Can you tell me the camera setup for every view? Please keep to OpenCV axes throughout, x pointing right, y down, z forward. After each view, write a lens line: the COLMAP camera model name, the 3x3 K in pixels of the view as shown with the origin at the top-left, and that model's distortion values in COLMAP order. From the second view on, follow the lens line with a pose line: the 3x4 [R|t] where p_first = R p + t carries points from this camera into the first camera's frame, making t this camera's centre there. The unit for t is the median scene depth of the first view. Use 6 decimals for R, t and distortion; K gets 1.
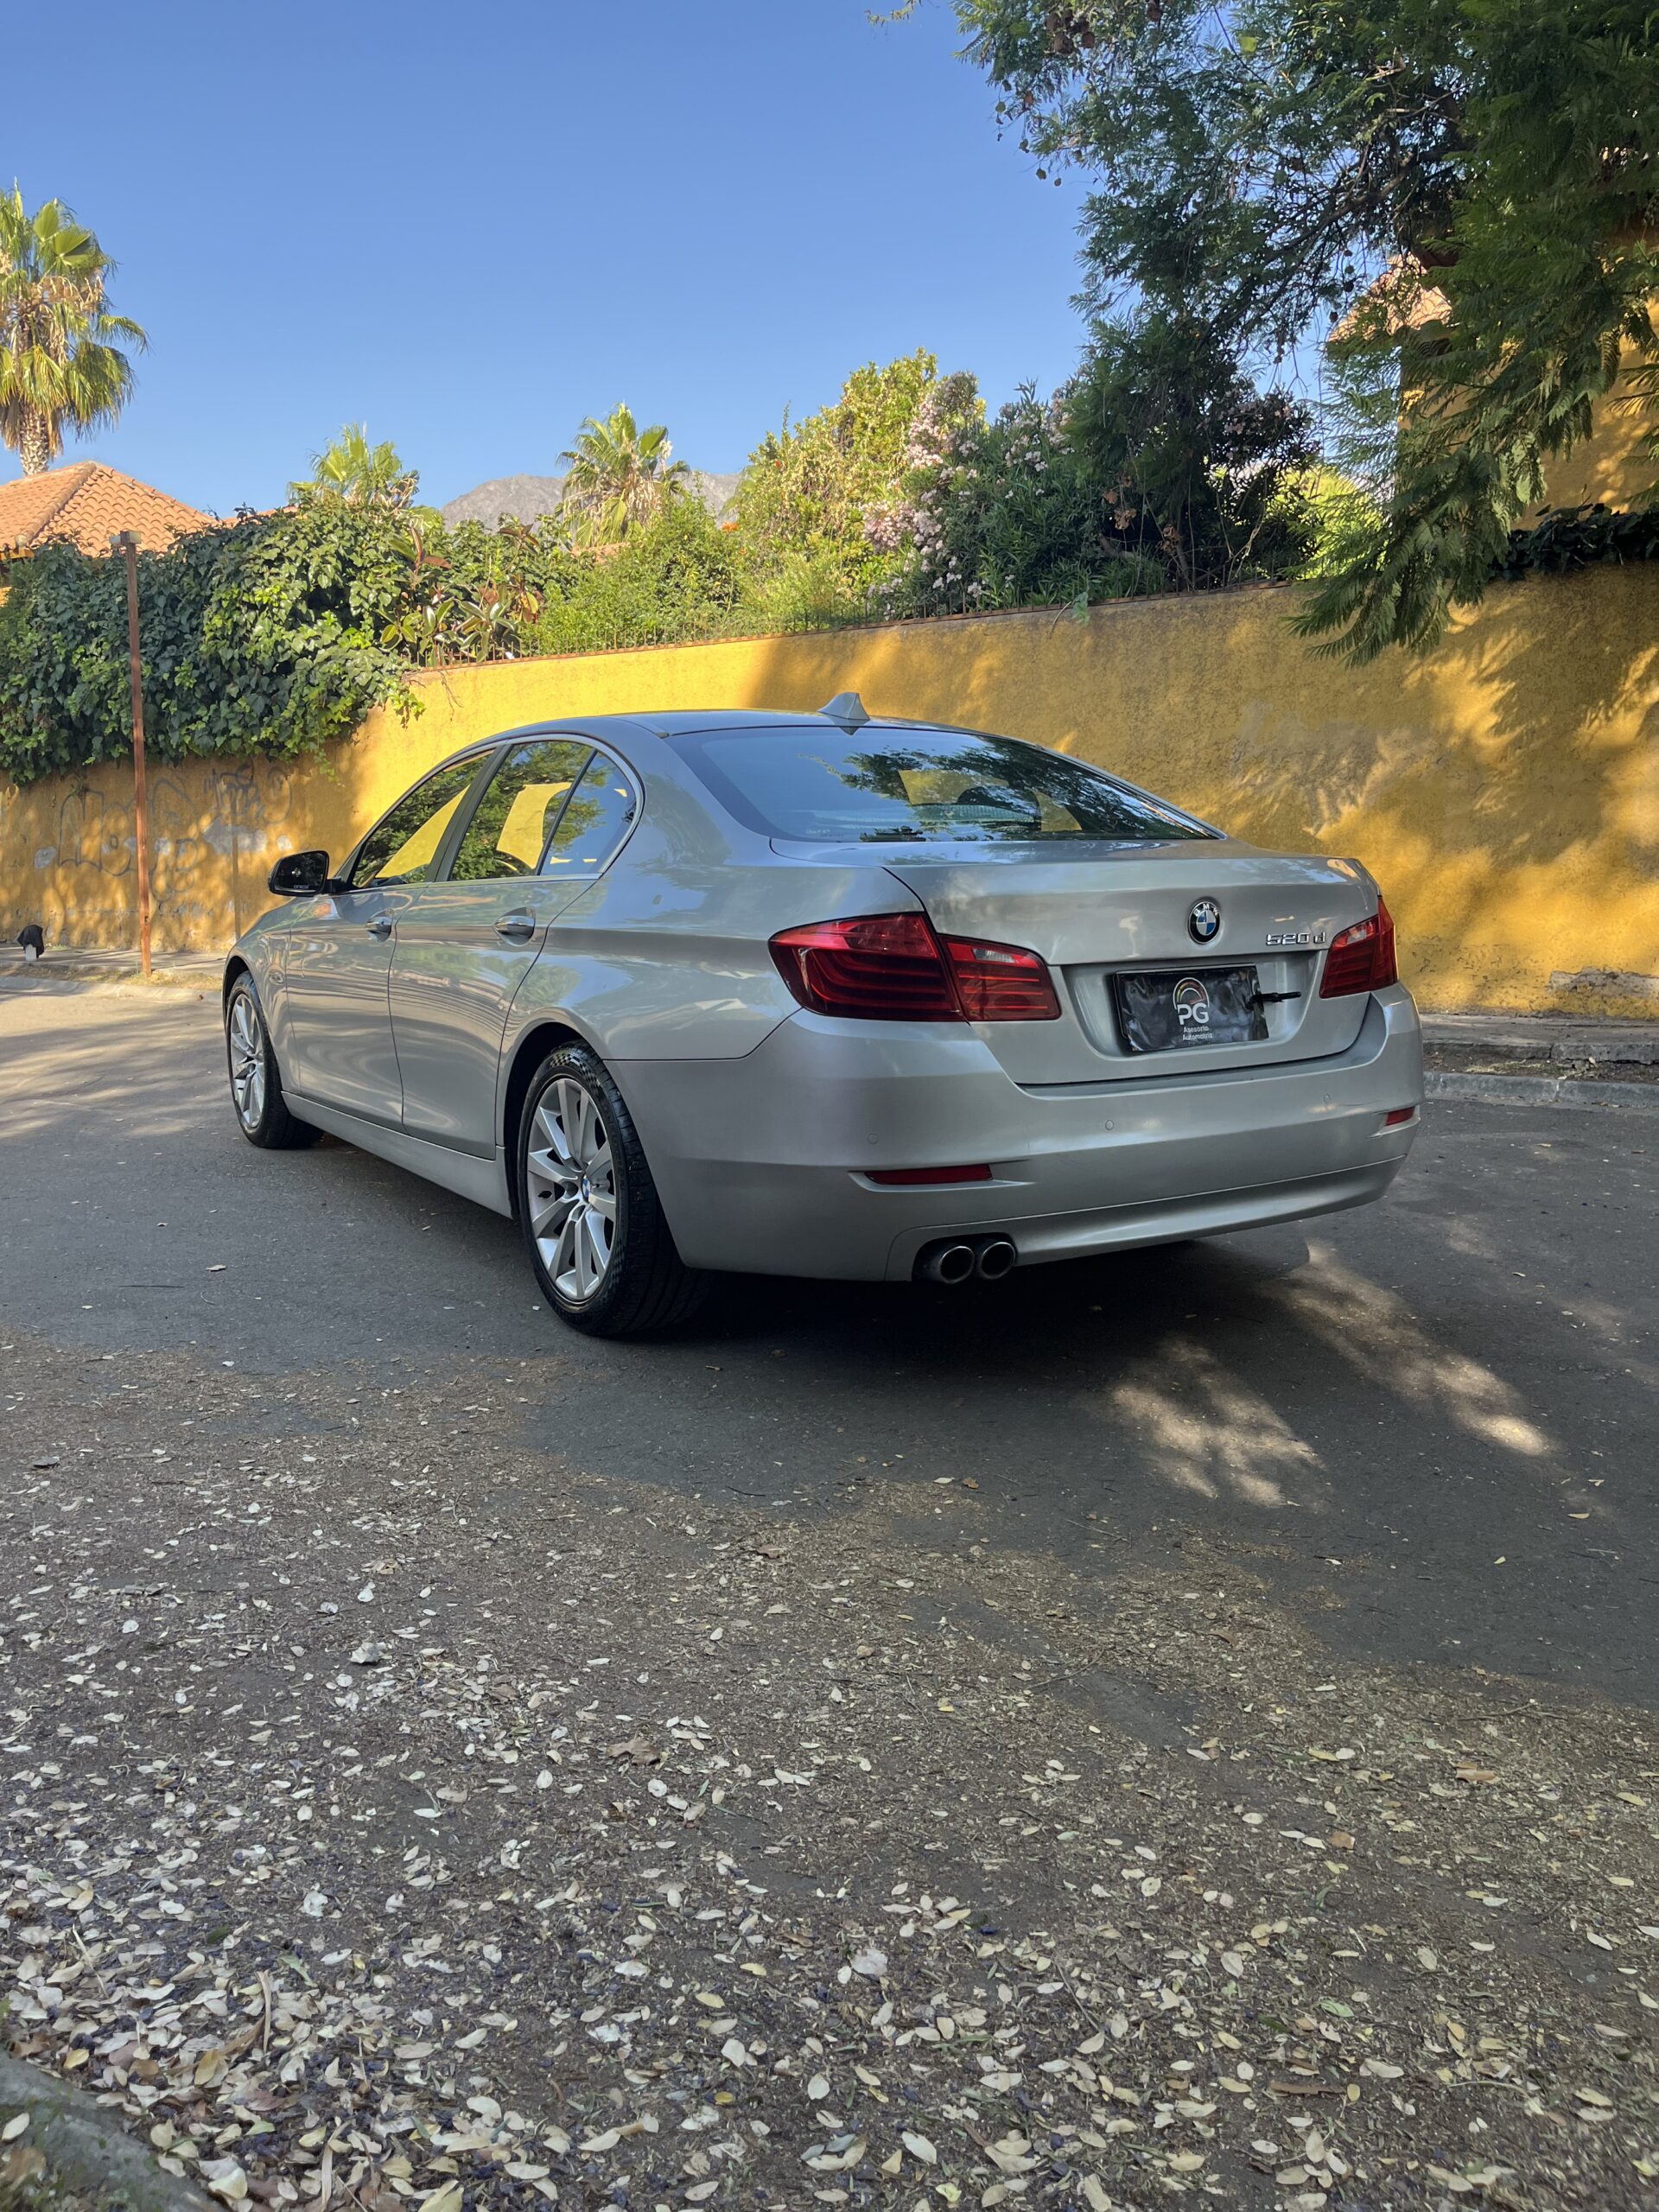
lens RADIAL K [[1691.0, 0, 820.1], [0, 1691.0, 1090.8], [0, 0, 1]] dist [0.034648, -0.037738]
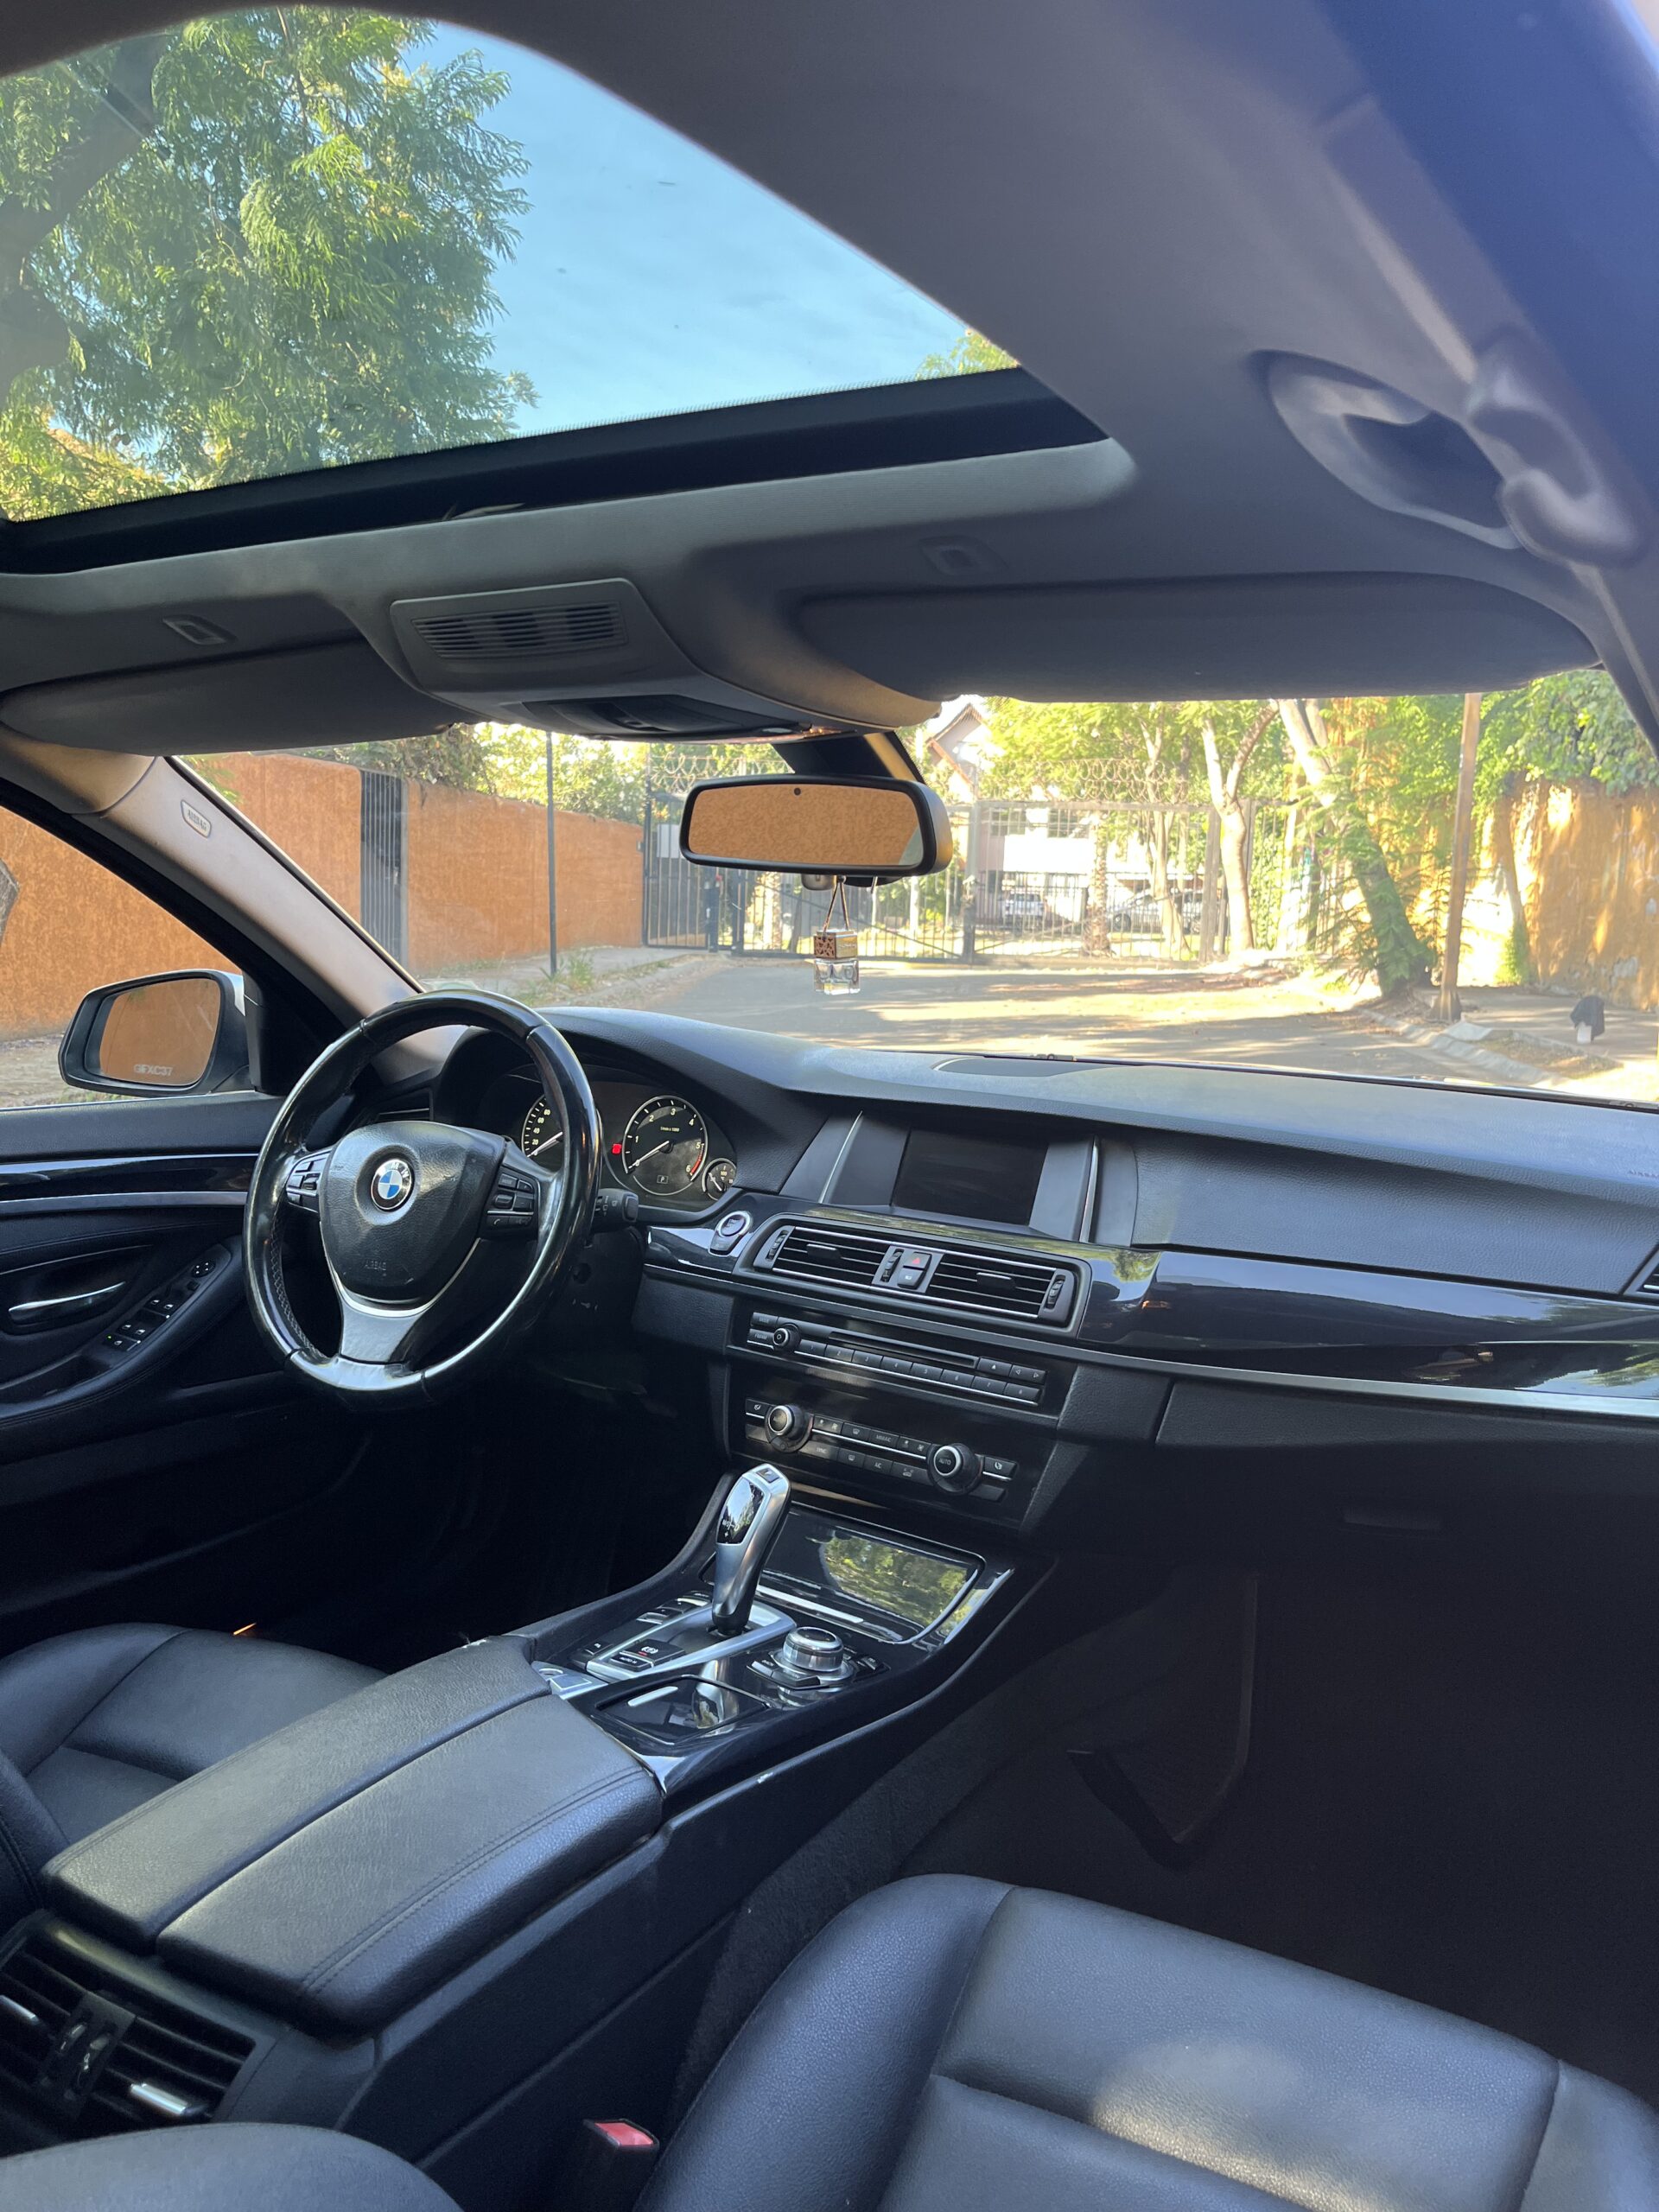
lens RADIAL K [[1691.0, 0, 811.0], [0, 1691.0, 1151.6], [0, 0, 1]] dist [0.034648, -0.037738]
pose [[0.463671, 0.145730, -0.873940, 0.039068], [-0.128711, 0.986996, 0.096294, -0.062555], [0.876608, 0.067837, 0.476399, 0.381720]]
